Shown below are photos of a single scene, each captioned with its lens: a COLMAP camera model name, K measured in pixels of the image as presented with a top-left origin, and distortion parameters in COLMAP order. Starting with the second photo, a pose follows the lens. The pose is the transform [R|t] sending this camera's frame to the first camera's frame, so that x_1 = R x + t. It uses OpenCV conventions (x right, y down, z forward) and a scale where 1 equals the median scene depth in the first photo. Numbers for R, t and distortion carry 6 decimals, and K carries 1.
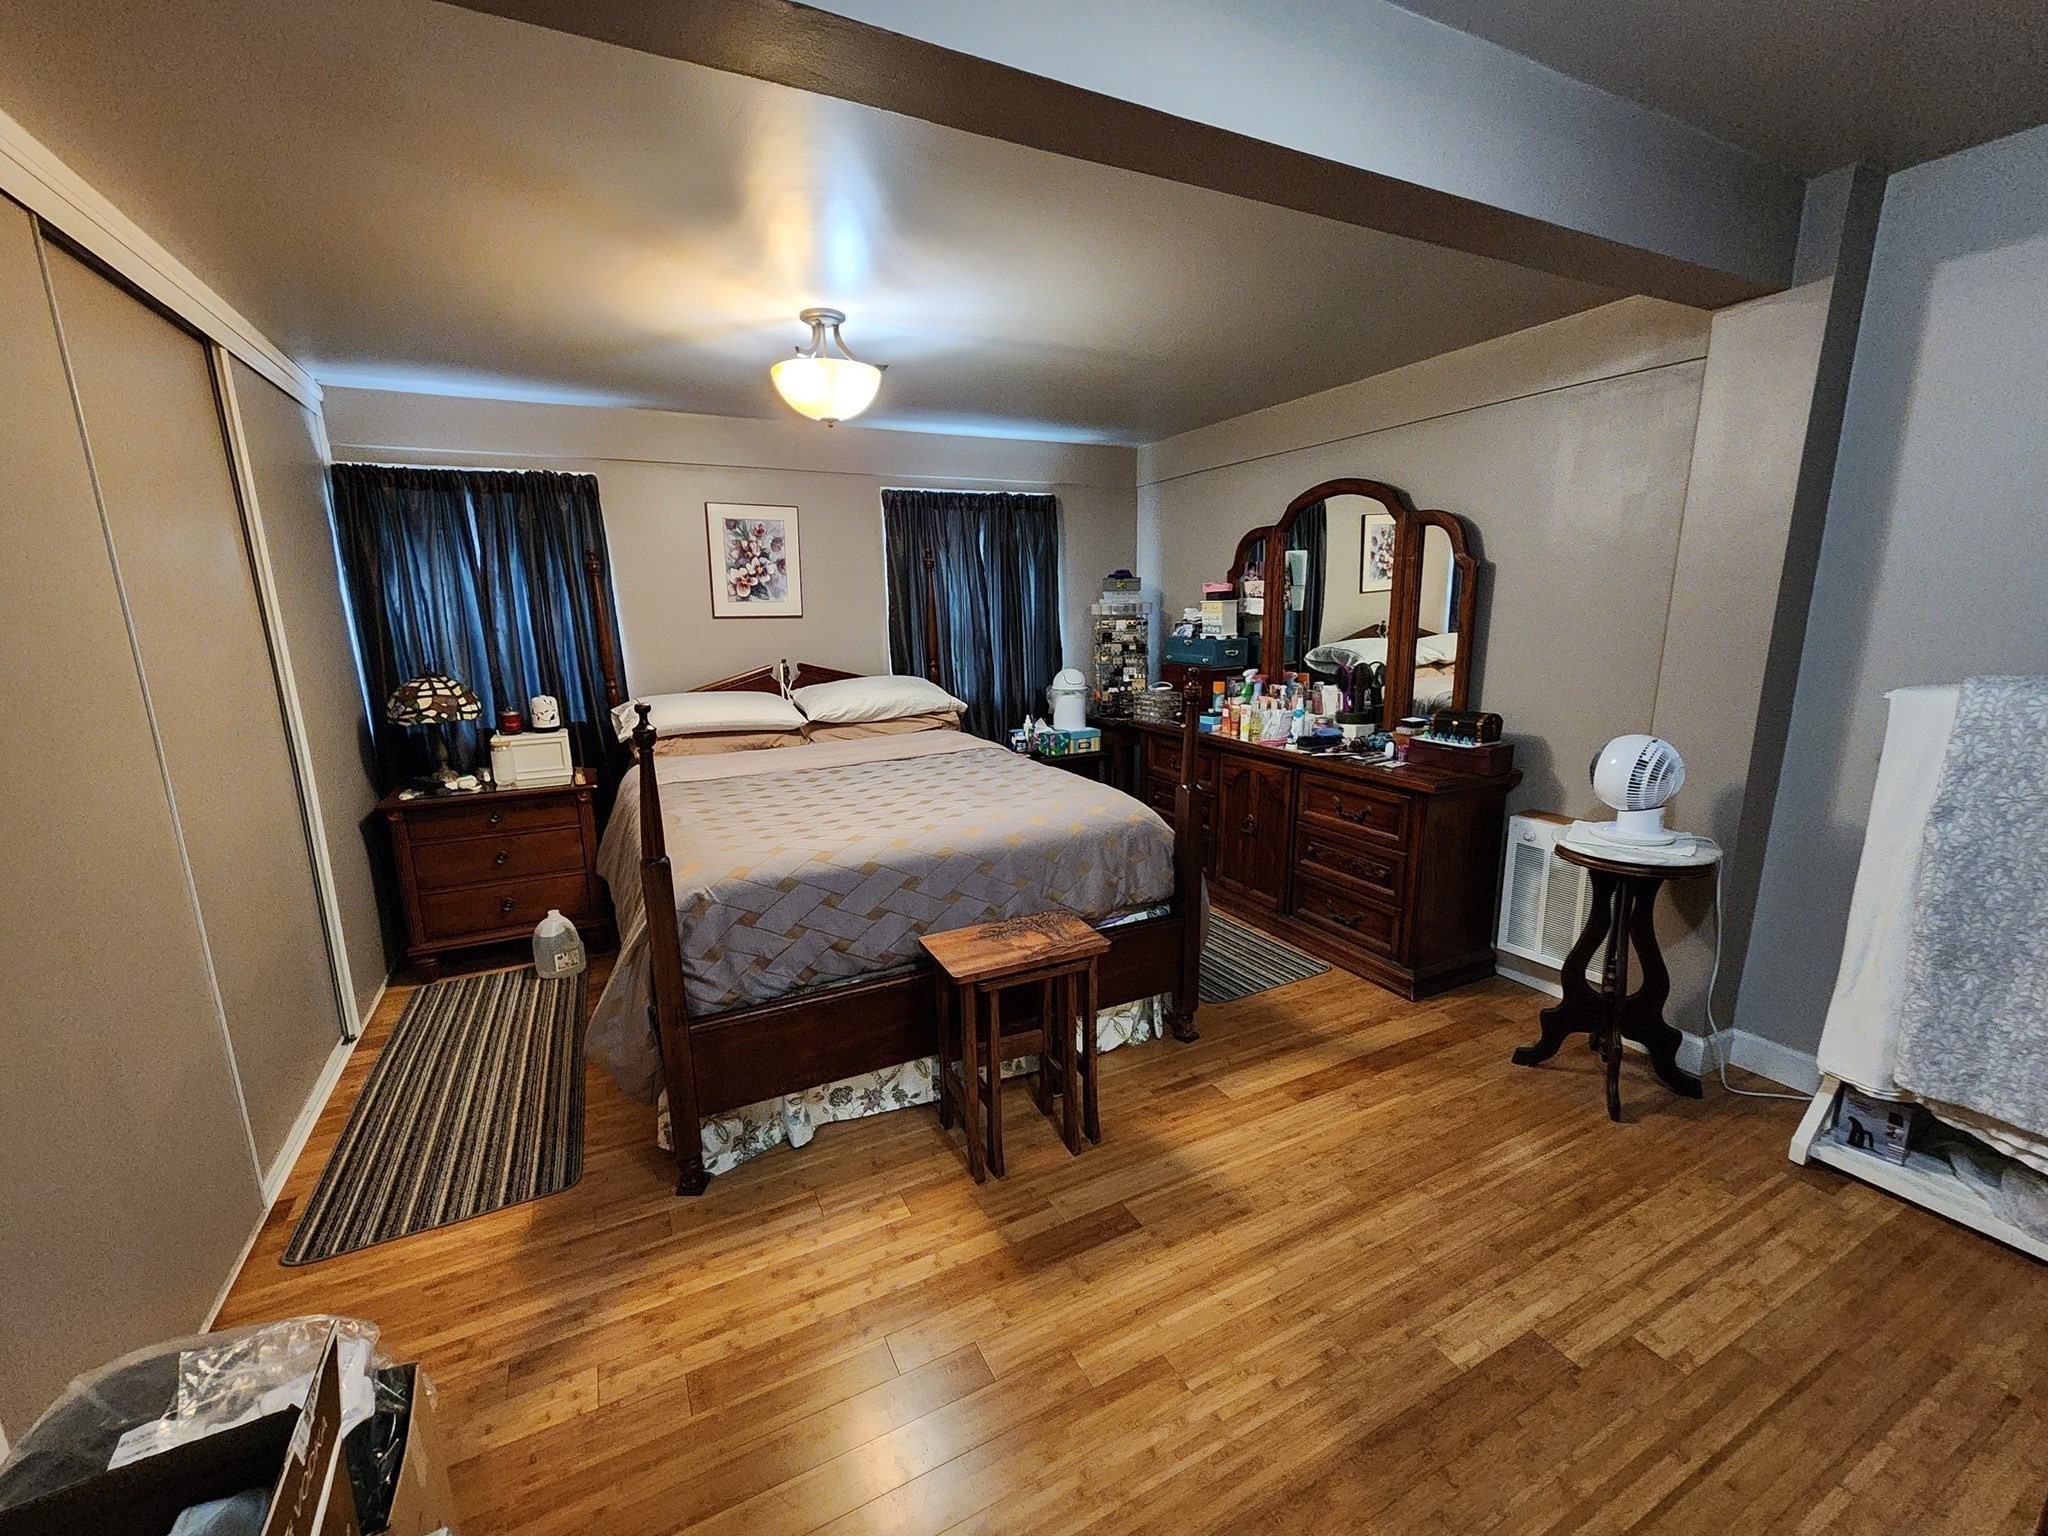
lens RADIAL K [[847.8, 0, 1029.8], [0, 847.8, 772.6], [0, 0, 1]] dist [0.002029, -0.000150]
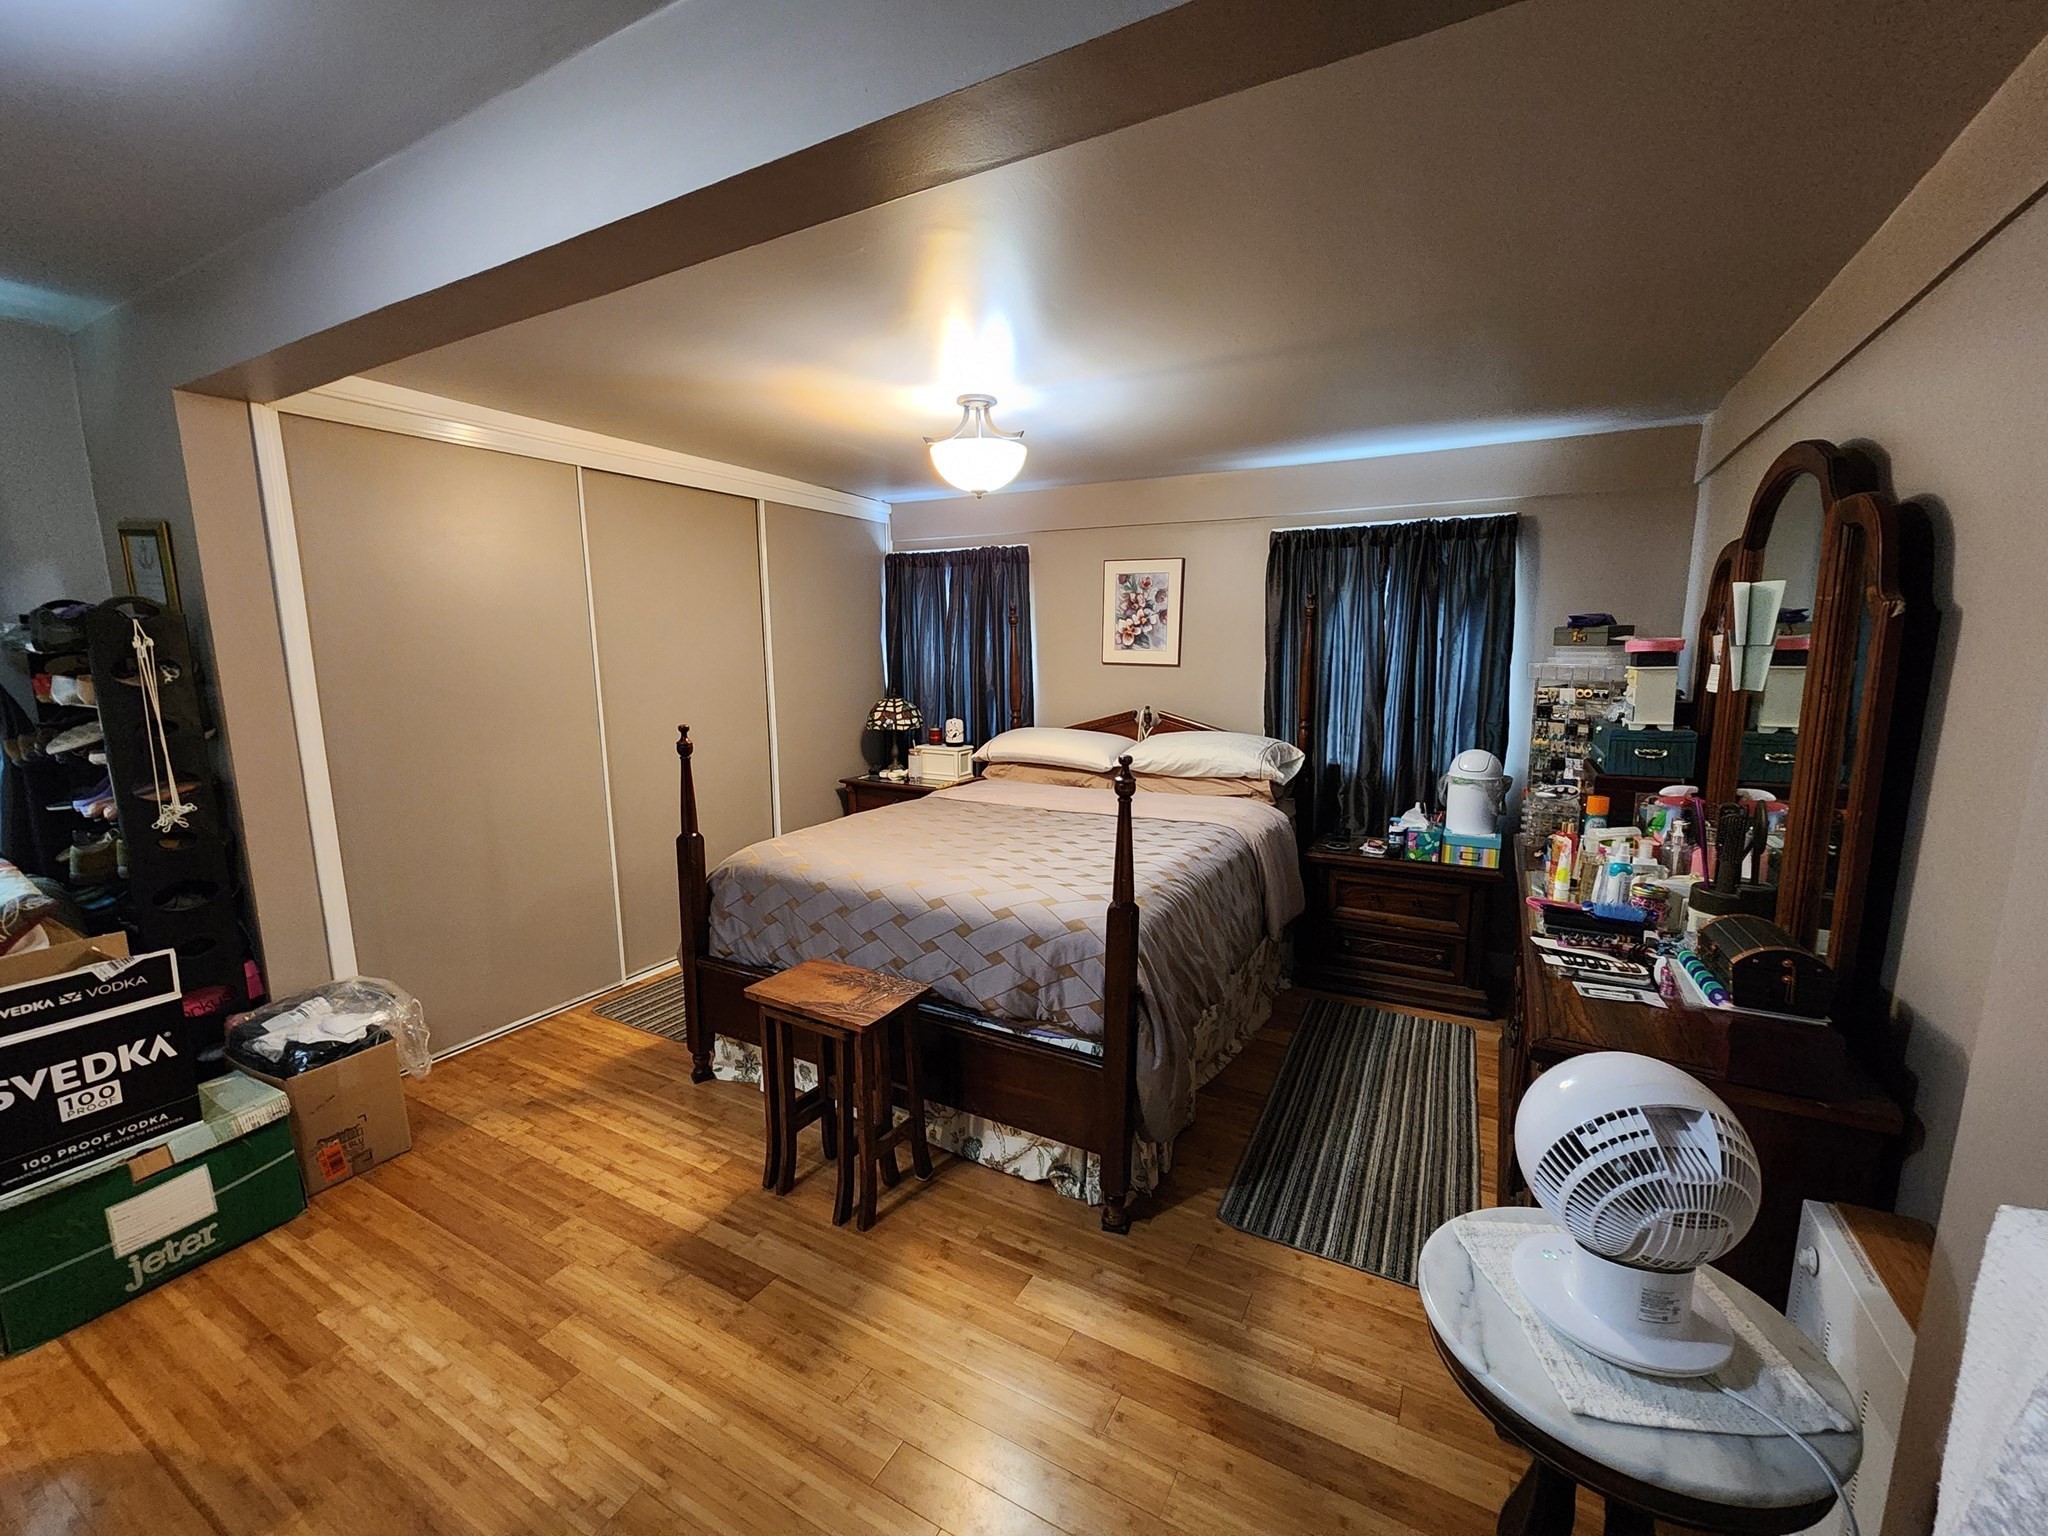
lens RADIAL K [[847.8, 0, 1025.3], [0, 847.8, 774.2], [0, 0, 1]] dist [0.002029, -0.000150]
pose [[0.554896, 0.144806, -0.819220, 0.508739], [-0.175142, 0.982999, 0.055124, -0.086887], [0.813275, 0.112892, 0.570824, 0.313439]]
